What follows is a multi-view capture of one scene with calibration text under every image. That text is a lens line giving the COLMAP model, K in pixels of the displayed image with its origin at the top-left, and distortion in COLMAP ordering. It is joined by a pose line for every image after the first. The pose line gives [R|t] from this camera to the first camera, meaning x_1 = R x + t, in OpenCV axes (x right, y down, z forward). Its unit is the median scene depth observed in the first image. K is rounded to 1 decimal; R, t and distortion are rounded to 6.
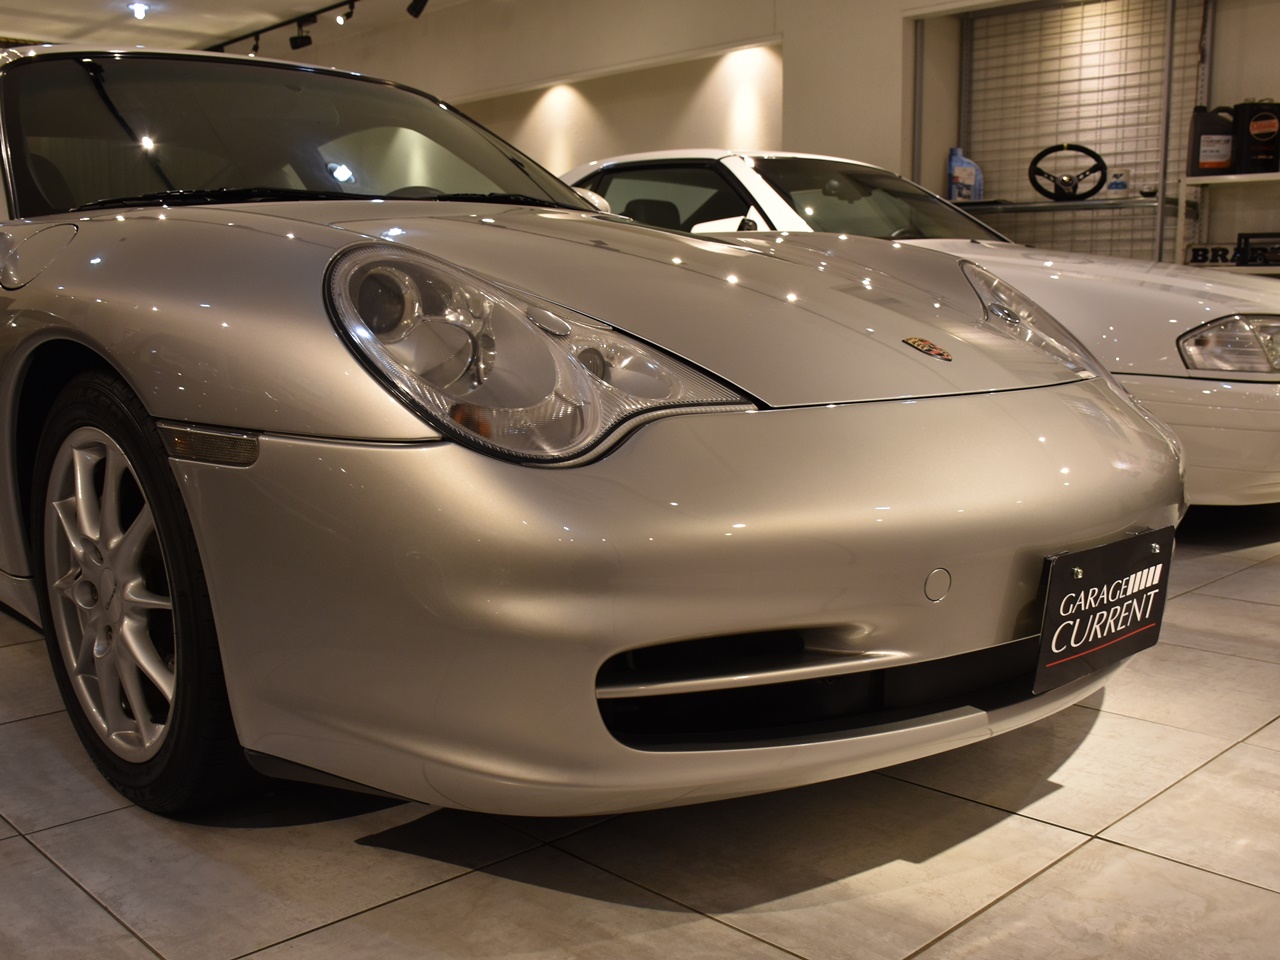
lens RADIAL K [[1325.9, 0, 585.4], [0, 1325.9, 545.5], [0, 0, 1]] dist [-0.116680, 0.041884]
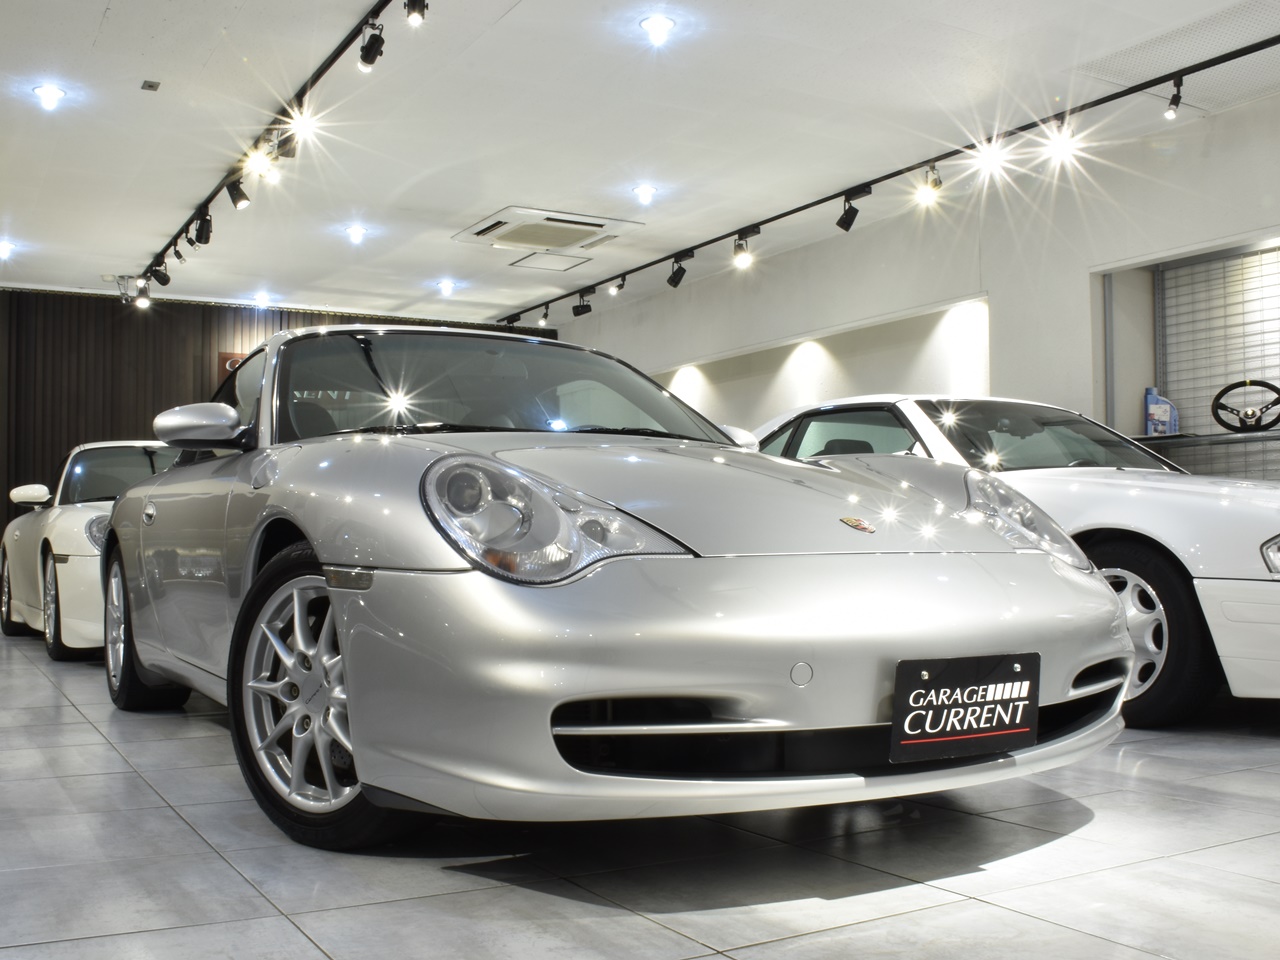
lens RADIAL K [[1325.9, 0, 585.4], [0, 1325.9, 545.5], [0, 0, 1]] dist [-0.116680, 0.041884]
pose [[0.970774, 0.002144, -0.239987, 0.095949], [-0.046822, 0.982437, -0.180623, 0.040914], [0.235385, 0.186581, 0.953825, -0.116324]]
